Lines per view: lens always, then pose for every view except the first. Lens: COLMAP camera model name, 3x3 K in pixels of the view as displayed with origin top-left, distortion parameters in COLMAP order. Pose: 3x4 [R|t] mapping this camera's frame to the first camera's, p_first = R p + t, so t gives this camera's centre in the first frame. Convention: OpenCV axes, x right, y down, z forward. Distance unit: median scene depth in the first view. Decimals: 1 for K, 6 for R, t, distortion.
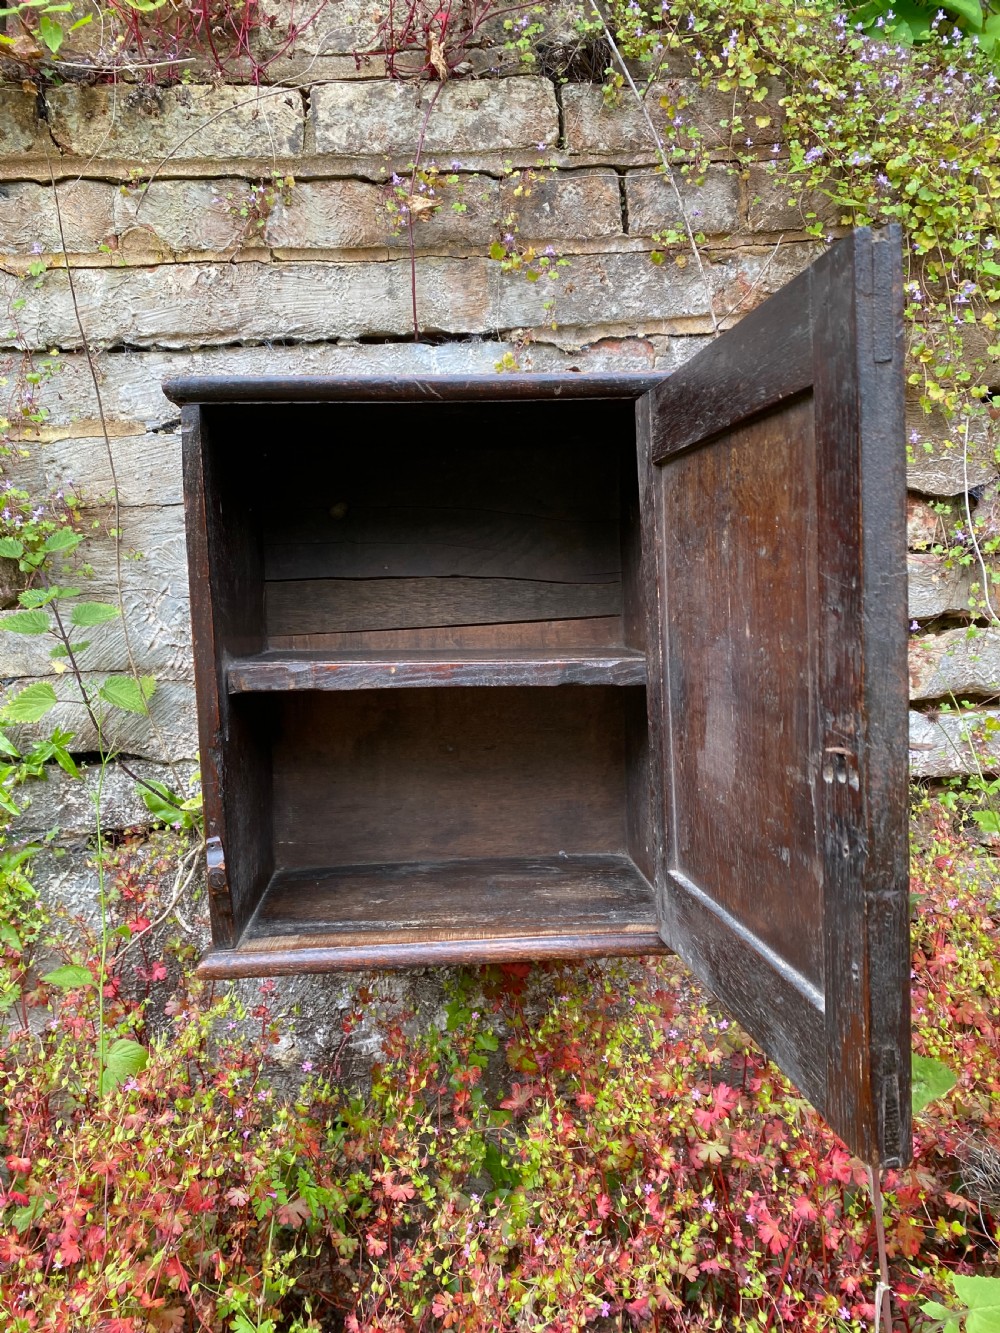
lens RADIAL K [[1019.9, 0, 498.8], [0, 1019.9, 671.9], [0, 0, 1]] dist [0.000614, 0.002435]
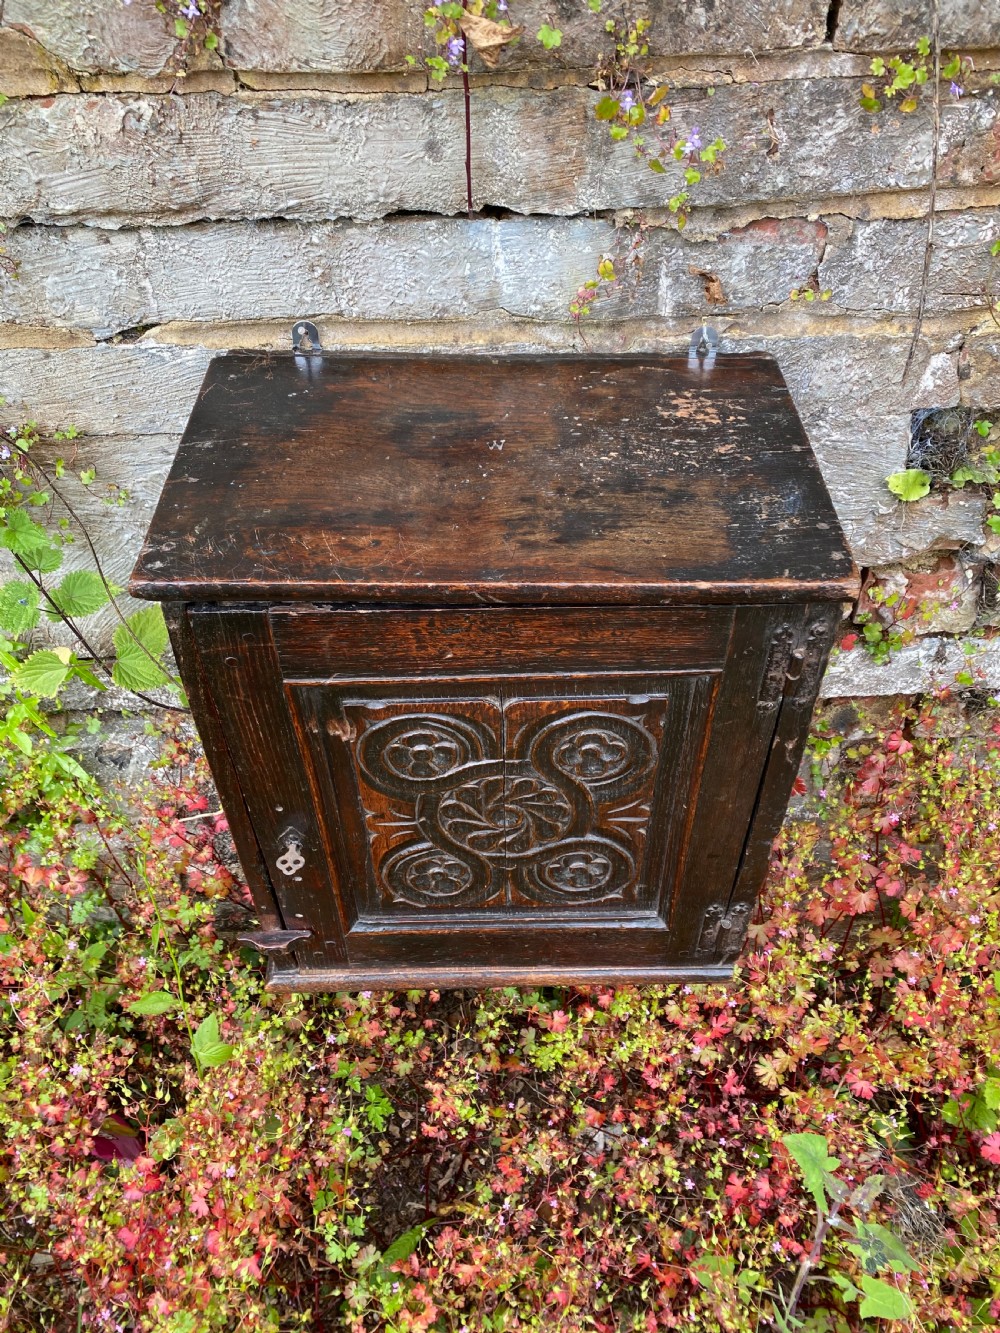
lens RADIAL K [[1020.0, 0, 502.3], [0, 1020.0, 672.8], [0, 0, 1]] dist [0.006811, -0.005262]
pose [[0.998375, 0.056753, -0.005072, -0.040916], [-0.039124, 0.747509, 0.663098, -0.552185], [0.041424, -0.661822, 0.748515, 0.314817]]
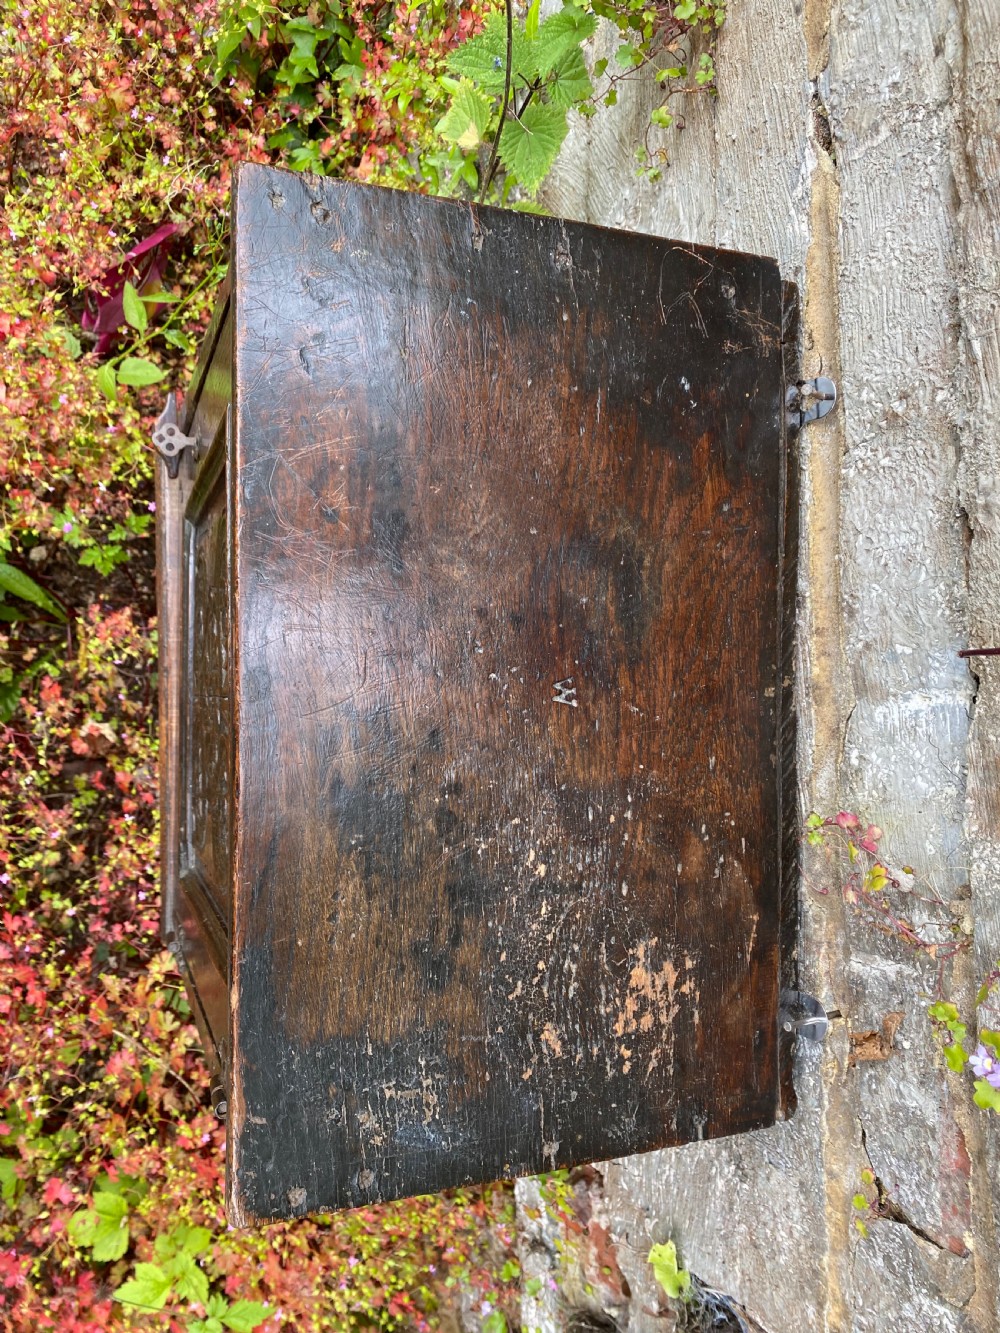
lens RADIAL K [[1019.9, 0, 505.8], [0, 1019.9, 670.1], [0, 0, 1]] dist [0.000614, 0.002435]
pose [[-0.065147, 0.997868, 0.003904, -0.065946], [-0.446198, -0.032629, 0.894339, -0.602528], [0.892560, 0.056521, 0.447373, 0.678237]]
